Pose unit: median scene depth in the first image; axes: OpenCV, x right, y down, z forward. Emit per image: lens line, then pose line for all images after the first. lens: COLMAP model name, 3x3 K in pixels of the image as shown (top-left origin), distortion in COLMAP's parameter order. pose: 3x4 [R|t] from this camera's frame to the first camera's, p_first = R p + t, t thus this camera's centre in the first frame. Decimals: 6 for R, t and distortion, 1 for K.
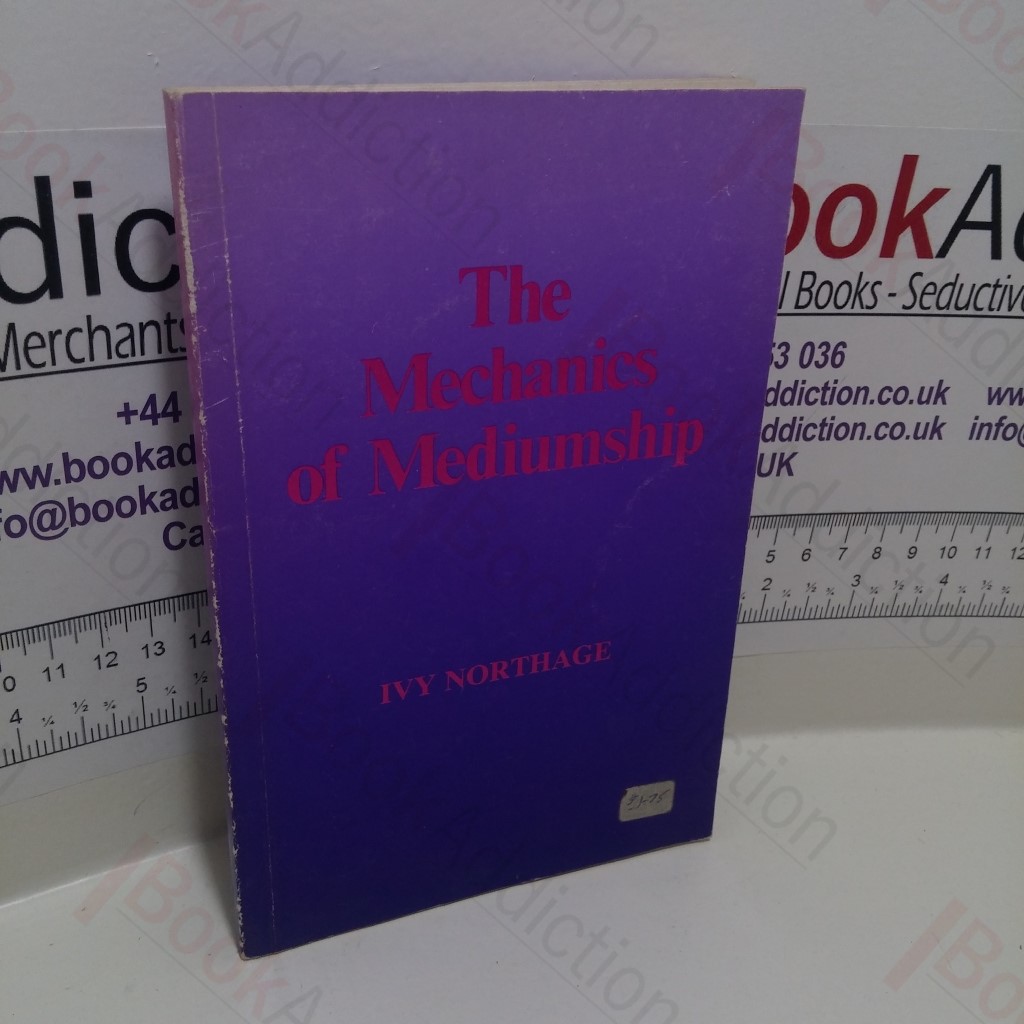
lens RADIAL K [[1168.0, 0, 511.8], [0, 1168.0, 489.6], [0, 0, 1]] dist [0.029080, -0.045636]
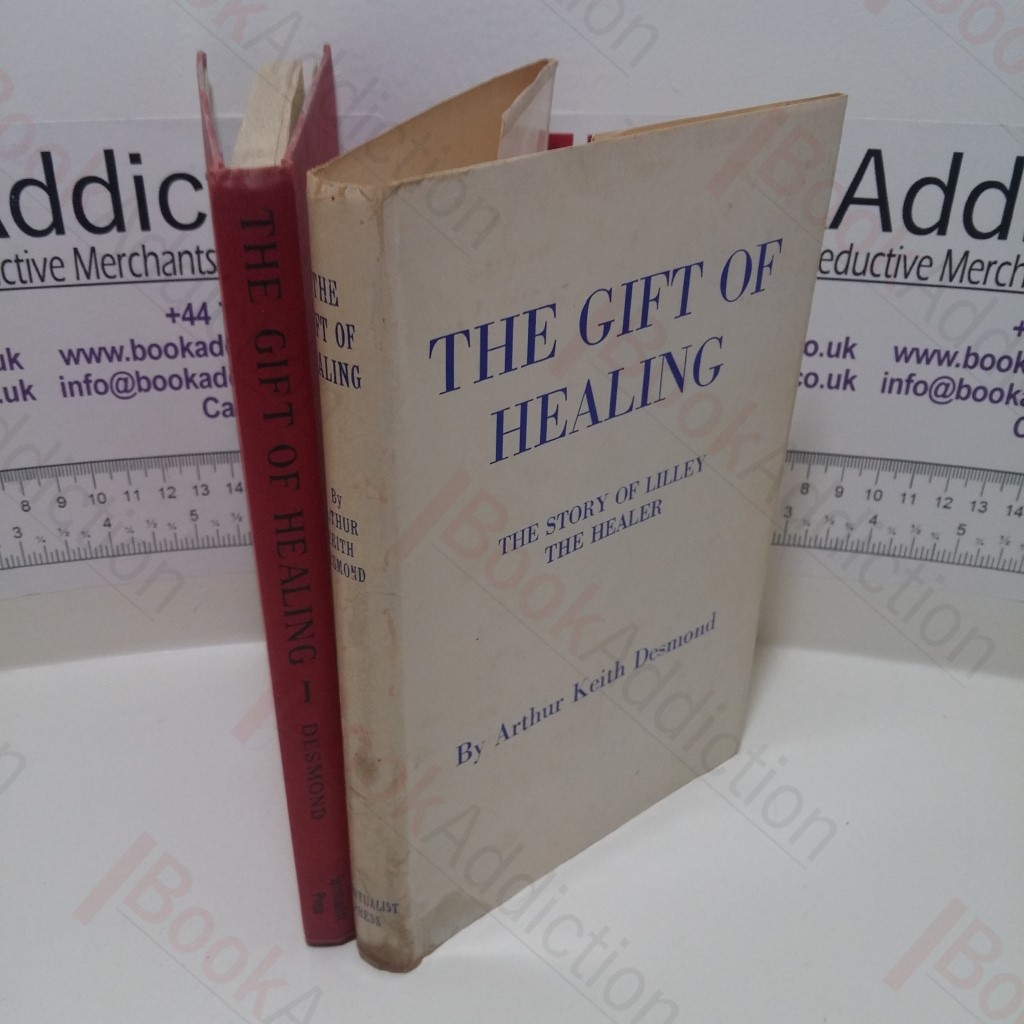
lens RADIAL K [[1139.8, 0, 481.5], [0, 1139.8, 515.1], [0, 0, 1]] dist [0.015977, -0.074132]
pose [[0.949466, 0.098119, -0.298140, 0.458009], [-0.091627, 0.995153, 0.035710, 0.091439], [0.300199, -0.006588, 0.953854, -0.229757]]
